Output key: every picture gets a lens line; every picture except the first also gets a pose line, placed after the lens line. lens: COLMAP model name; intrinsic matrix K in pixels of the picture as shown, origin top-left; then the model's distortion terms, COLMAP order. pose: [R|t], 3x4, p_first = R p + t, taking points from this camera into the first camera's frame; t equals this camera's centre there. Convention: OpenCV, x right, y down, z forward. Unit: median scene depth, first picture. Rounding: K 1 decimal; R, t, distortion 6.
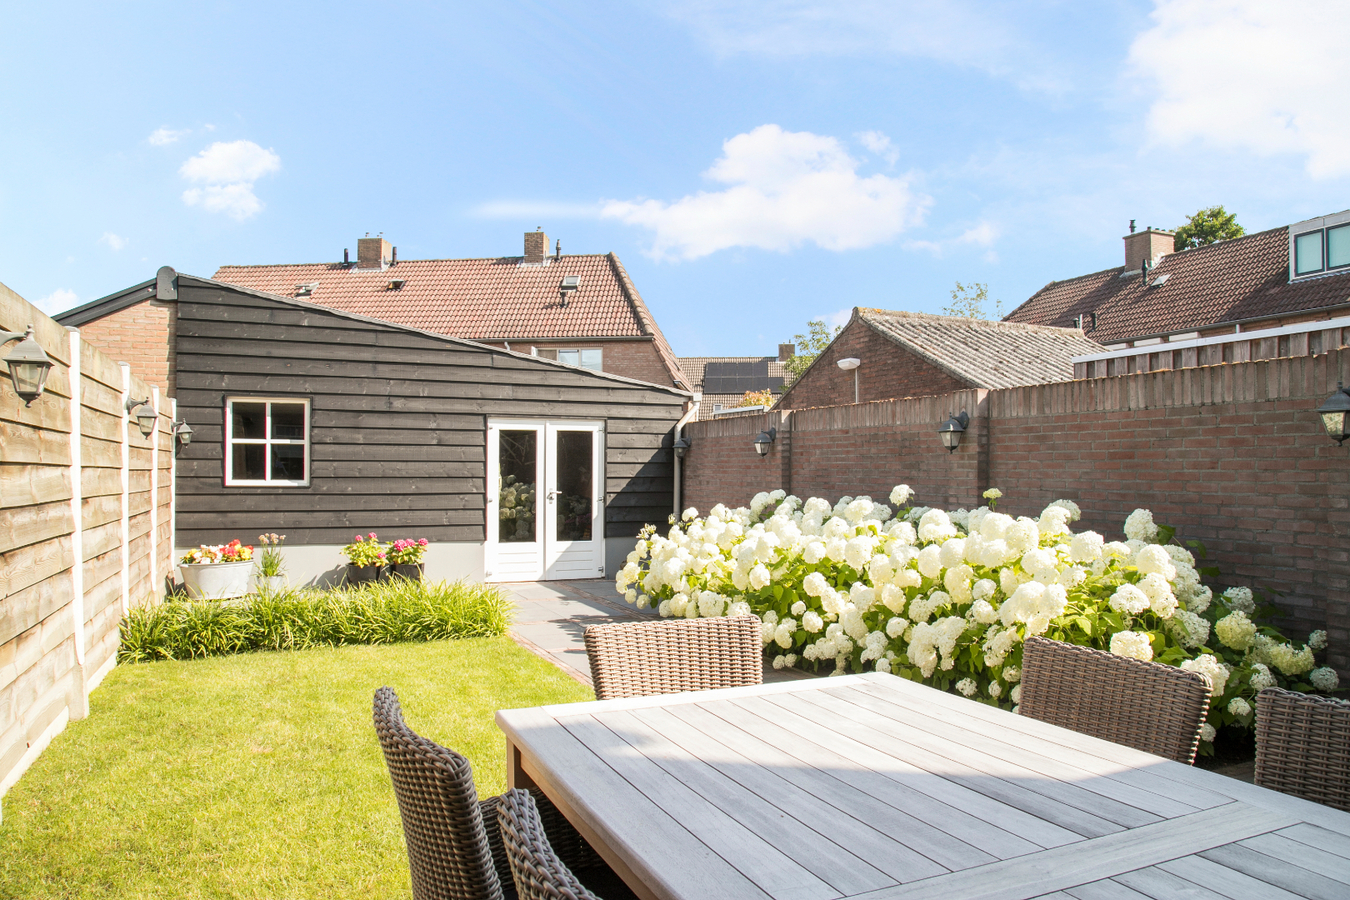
lens RADIAL K [[942.2, 0, 673.3], [0, 942.2, 449.0], [0, 0, 1]] dist [-0.081175, 0.021968]
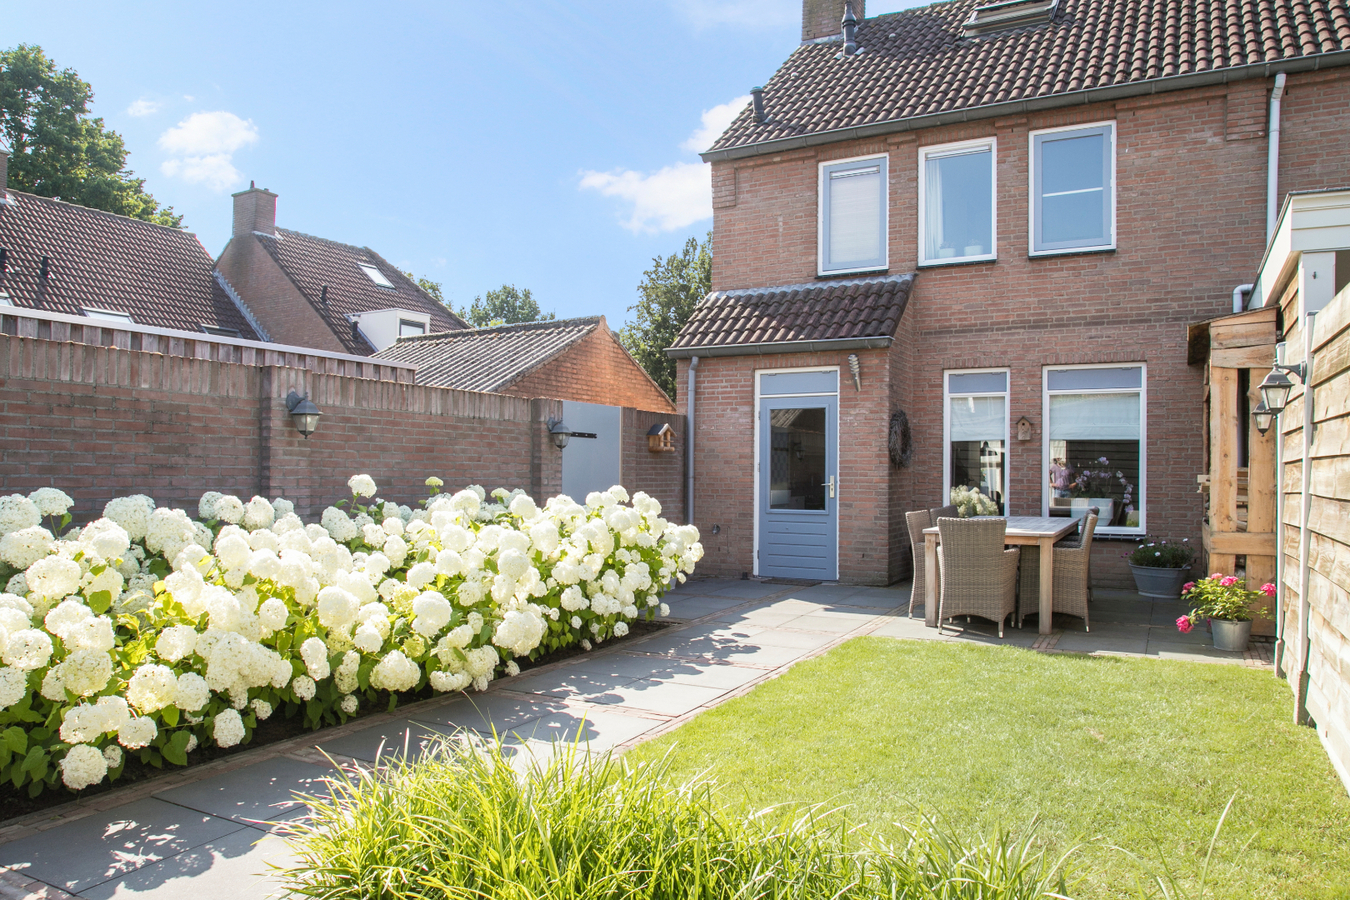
lens RADIAL K [[942.2, 0, 674.2], [0, 942.2, 453.3], [0, 0, 1]] dist [-0.081175, 0.021968]
pose [[-0.612284, 0.009274, 0.790584, -0.704183], [-0.027681, 0.999067, -0.033157, 0.043457], [-0.790153, -0.042186, -0.611456, 1.460312]]
